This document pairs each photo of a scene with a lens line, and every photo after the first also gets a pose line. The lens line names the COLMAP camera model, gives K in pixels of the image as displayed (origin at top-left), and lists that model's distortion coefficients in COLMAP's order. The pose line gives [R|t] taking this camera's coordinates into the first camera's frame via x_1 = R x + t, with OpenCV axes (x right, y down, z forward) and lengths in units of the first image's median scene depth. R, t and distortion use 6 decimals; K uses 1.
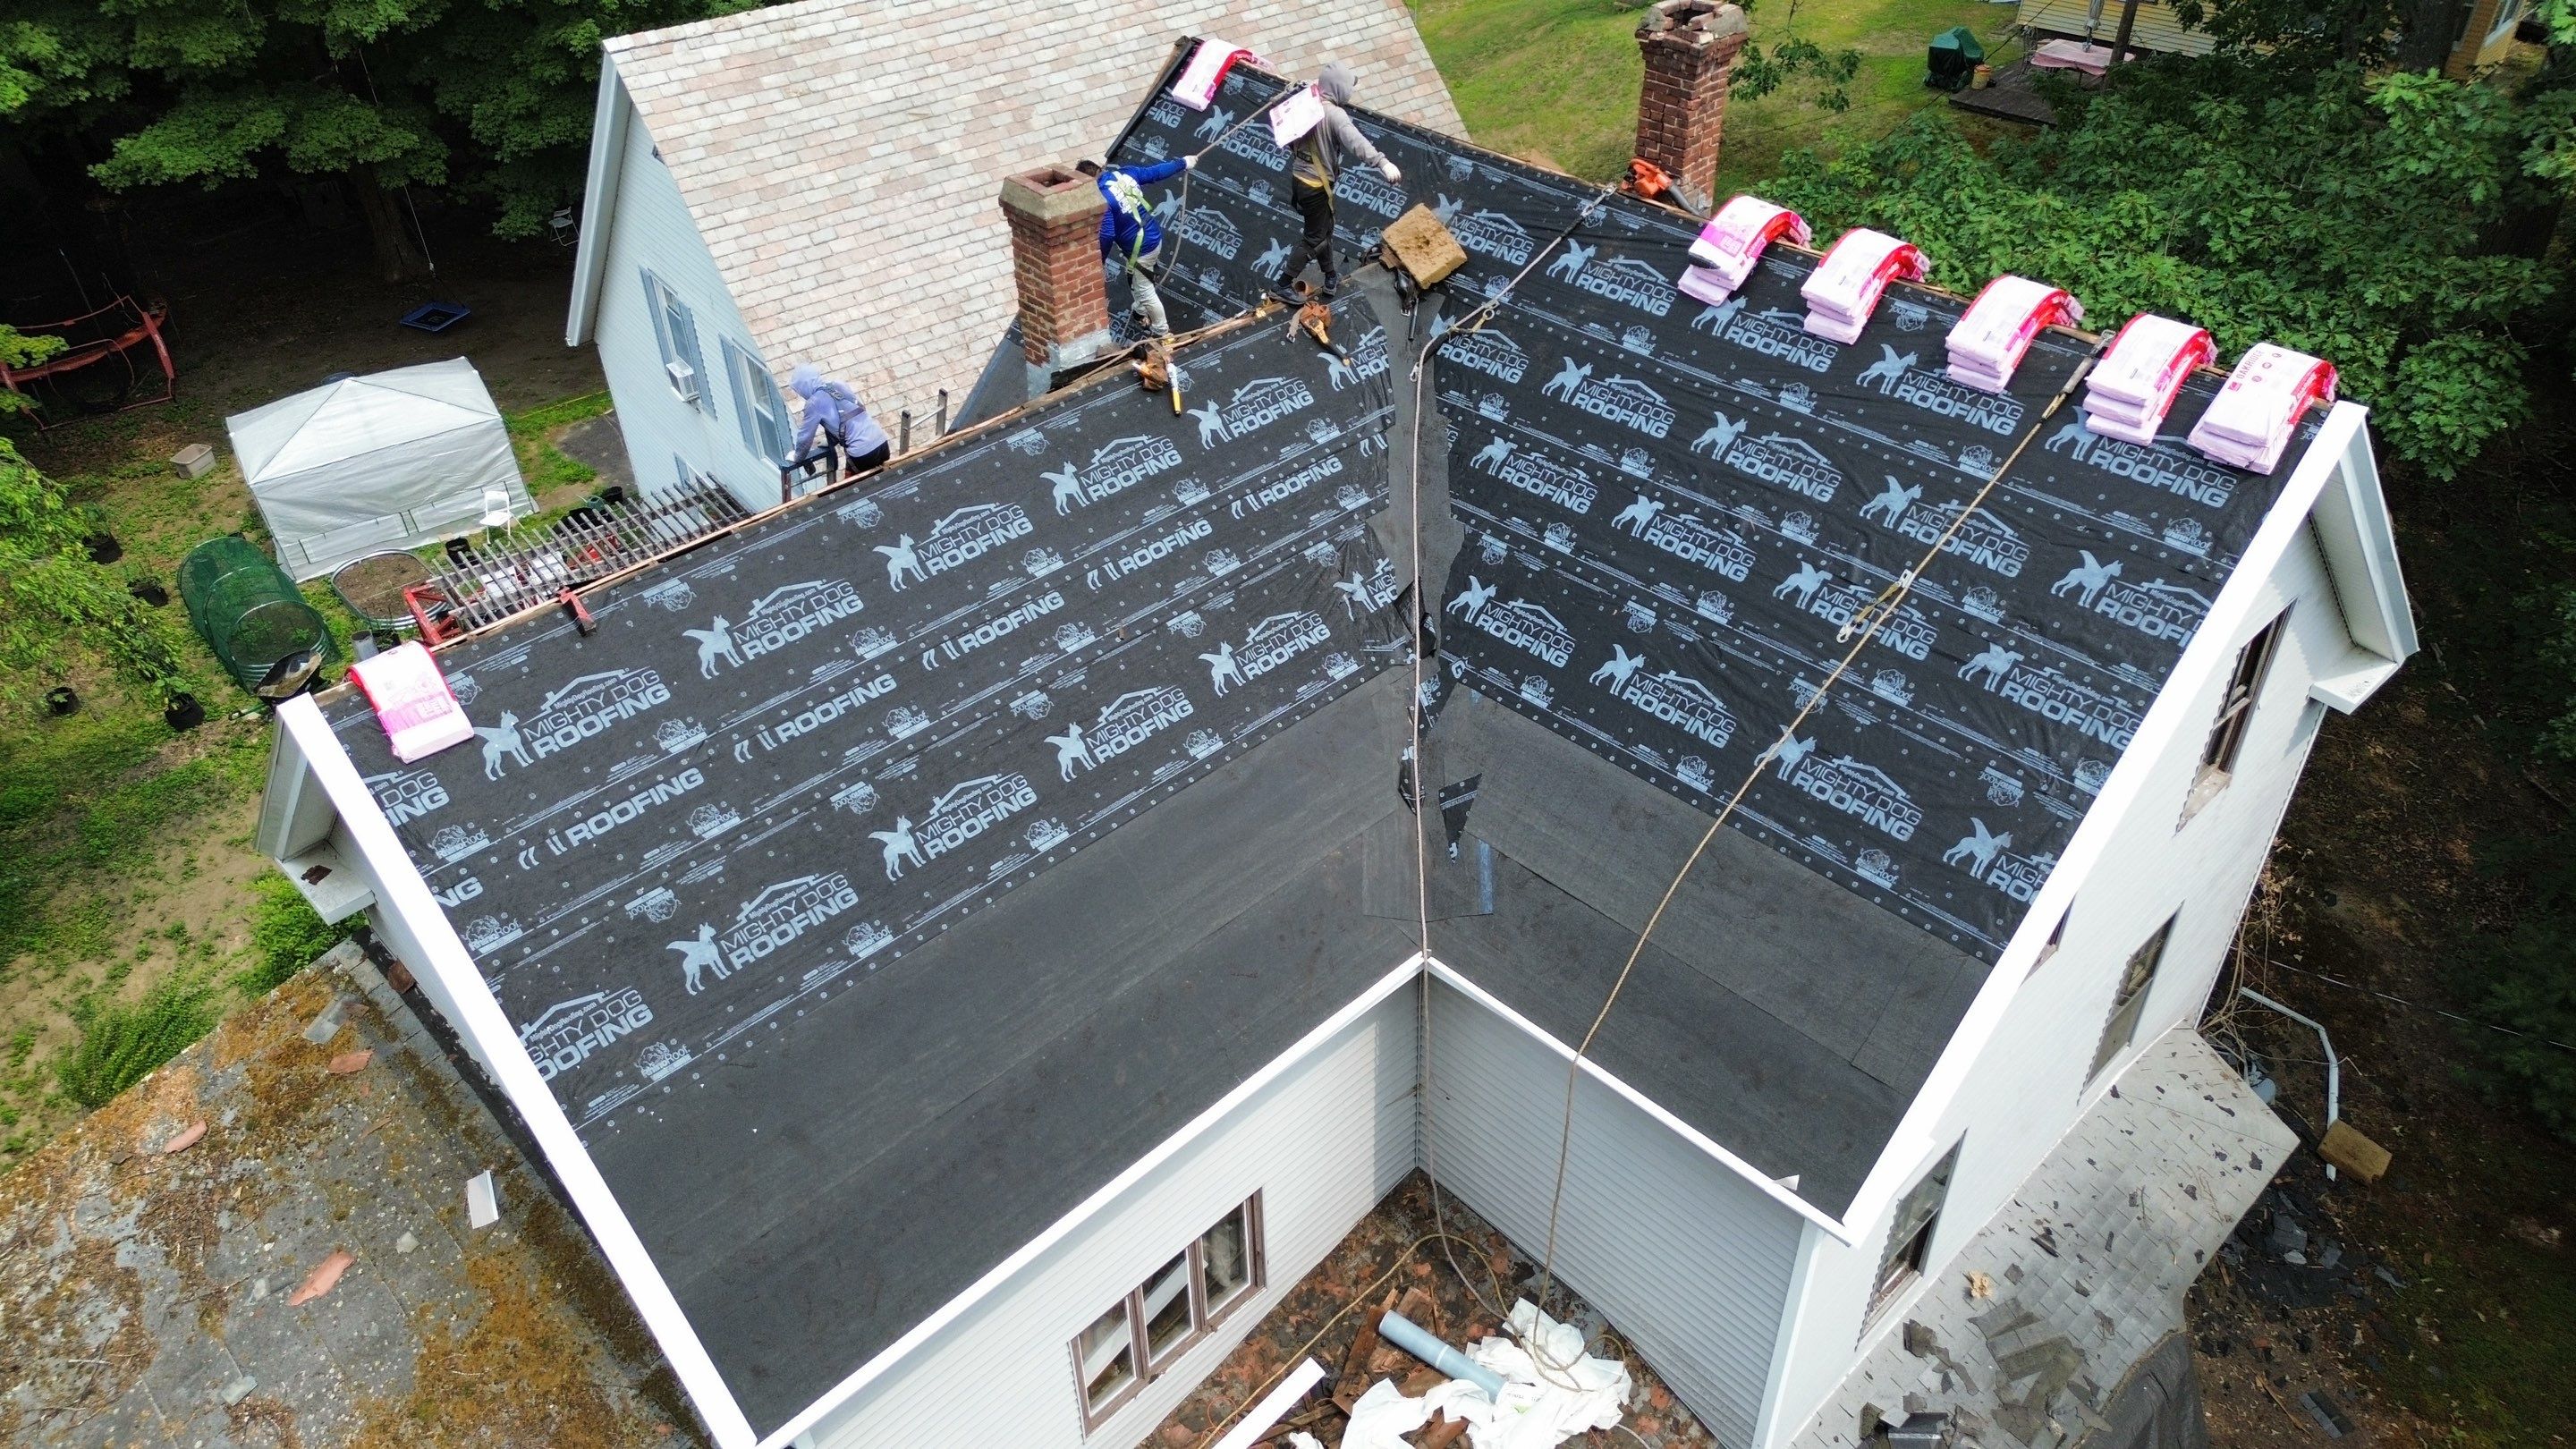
lens RADIAL K [[1824.3, 0, 1288.0], [0, 1824.3, 724.5], [0, 0, 1]] dist [0.070463, -0.074454]
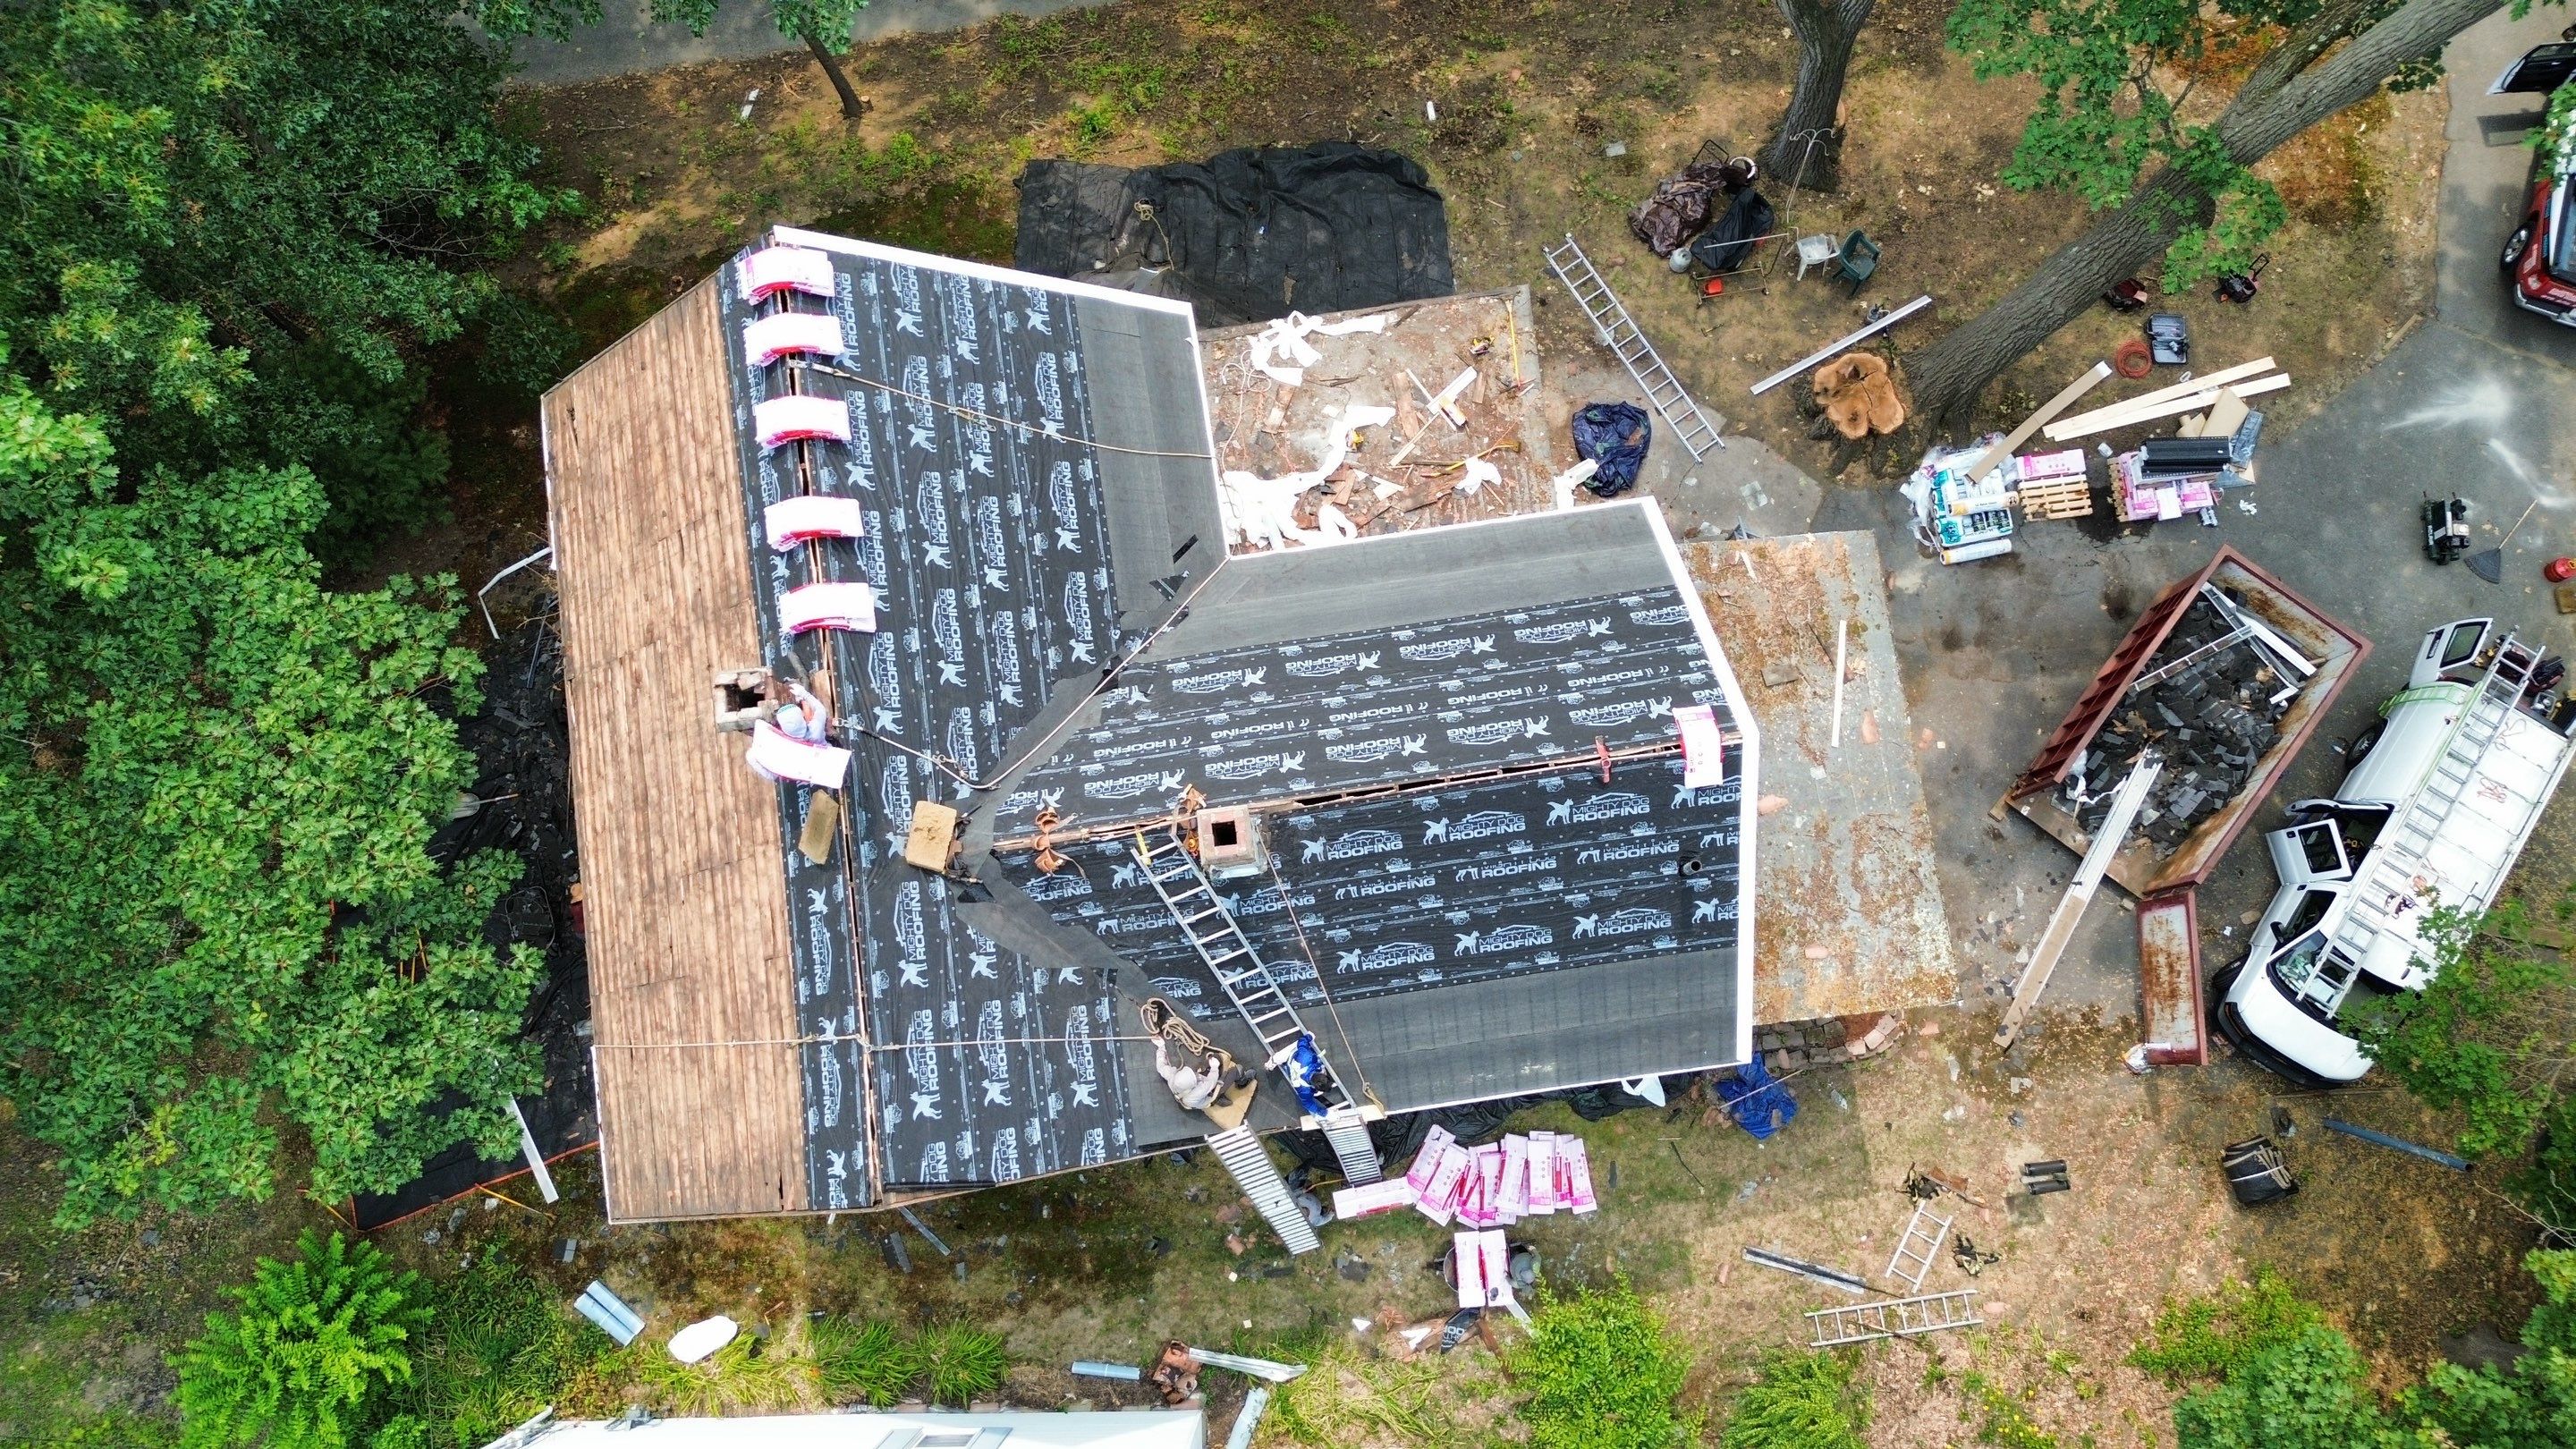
lens RADIAL K [[1817.5, 0, 1287.8], [0, 1817.5, 725.7], [0, 0, 1]] dist [0.100970, -0.109717]
pose [[-0.807709, -0.575172, 0.129553, -0.313250], [0.397046, -0.368207, 0.840701, -1.483348], [-0.435845, 0.730480, 0.525773, 0.152118]]
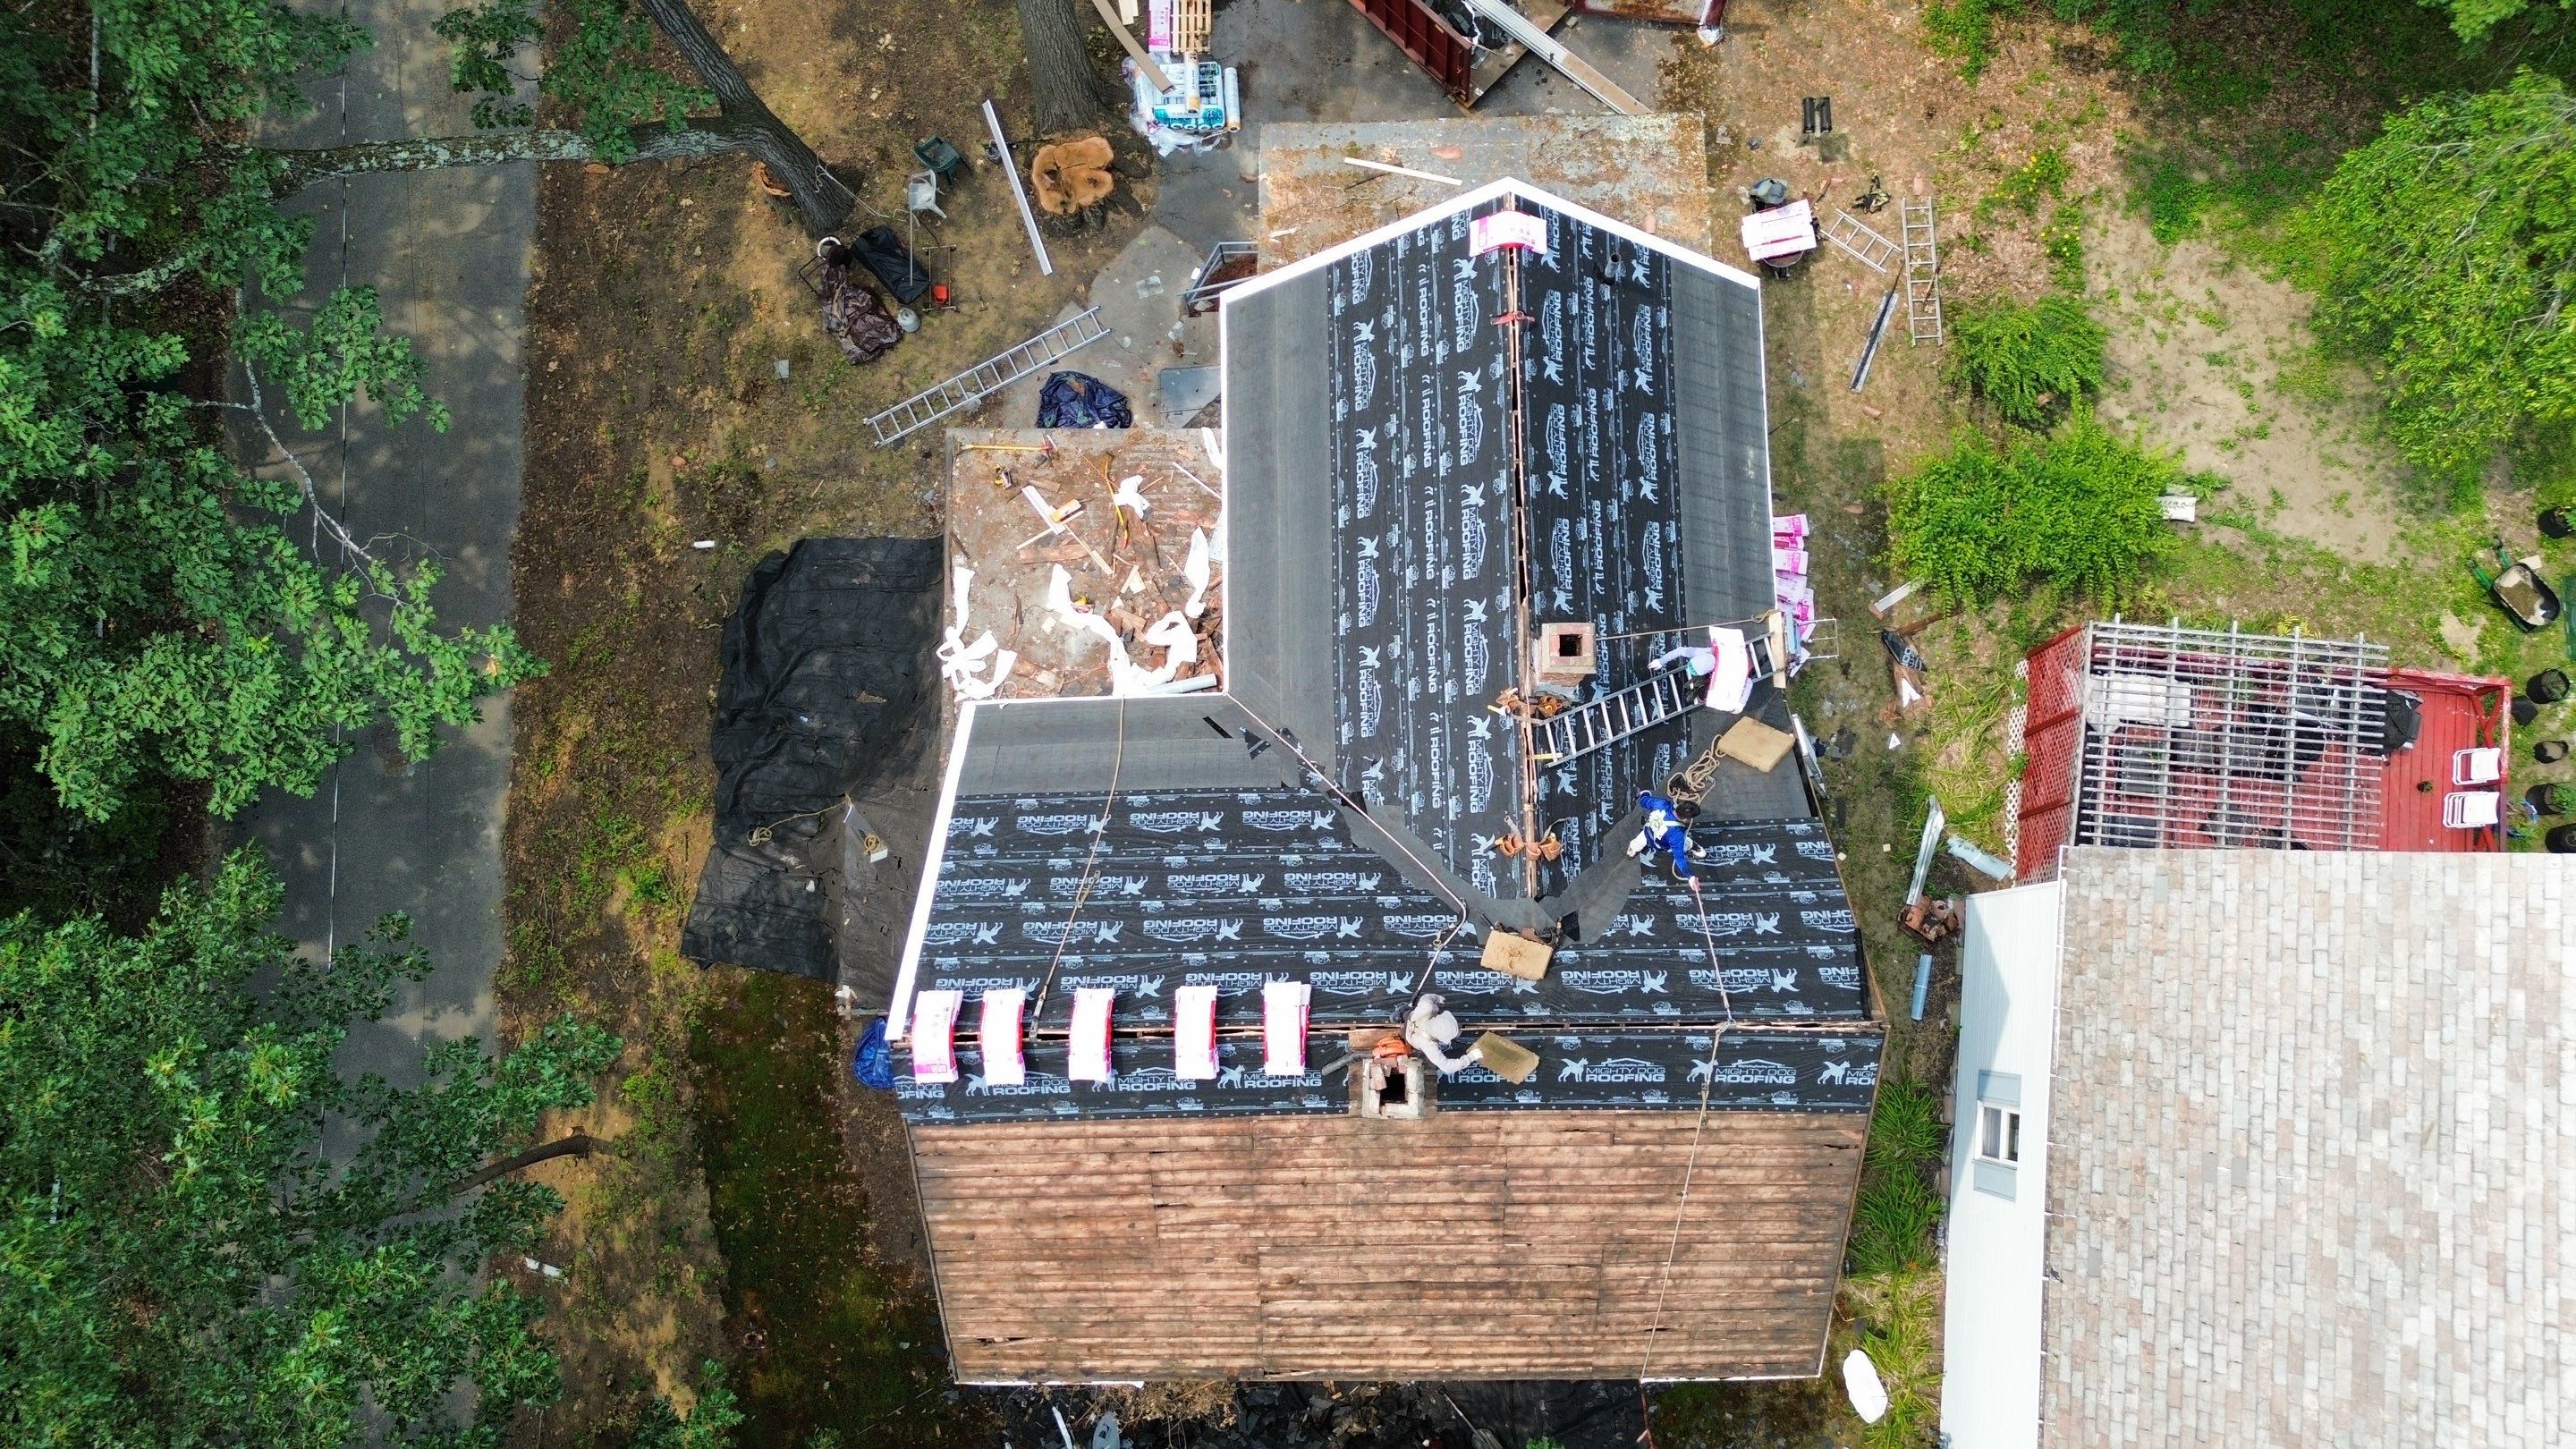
lens RADIAL K [[1817.5, 0, 1287.8], [0, 1817.5, 725.7], [0, 0, 1]] dist [0.100970, -0.109717]
pose [[-0.682685, 0.727971, -0.063231, 0.179175], [-0.411210, -0.311211, 0.856770, -1.542358], [0.604026, 0.610905, 0.511808, 0.120089]]
